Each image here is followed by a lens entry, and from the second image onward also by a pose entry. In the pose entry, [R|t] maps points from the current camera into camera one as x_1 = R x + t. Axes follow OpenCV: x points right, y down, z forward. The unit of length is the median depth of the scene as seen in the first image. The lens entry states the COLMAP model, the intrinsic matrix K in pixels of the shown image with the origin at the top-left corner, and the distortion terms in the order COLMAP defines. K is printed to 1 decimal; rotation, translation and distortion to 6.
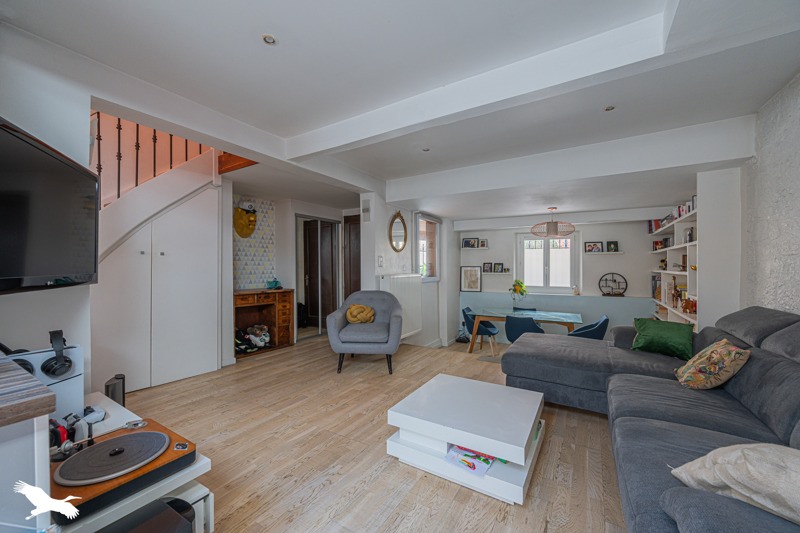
lens RADIAL K [[314.7, 0, 398.6], [0, 314.7, 264.8], [0, 0, 1]] dist [0.001580, 0.000383]
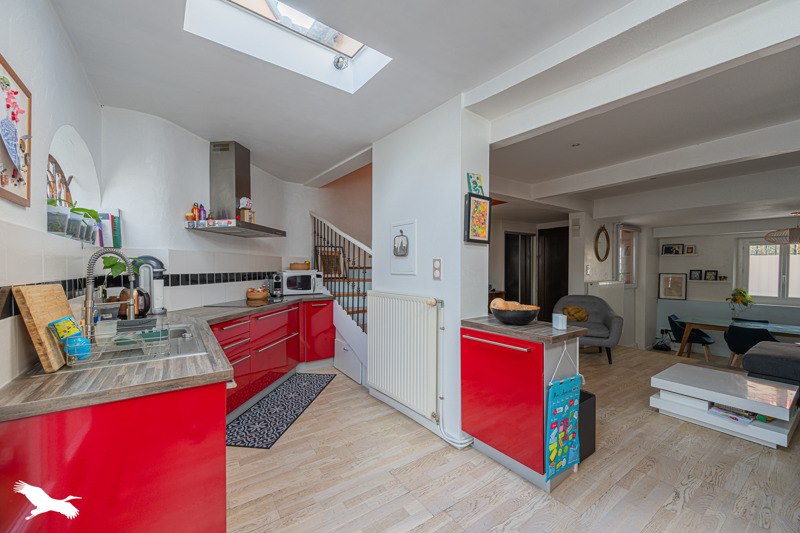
lens RADIAL K [[314.7, 0, 399.6], [0, 314.7, 272.0], [0, 0, 1]] dist [0.001580, 0.000383]
pose [[0.913771, 0.007274, -0.406164, -0.174625], [-0.000401, 0.999855, 0.017005, -0.018750], [0.406229, -0.015376, 0.913642, -0.279254]]
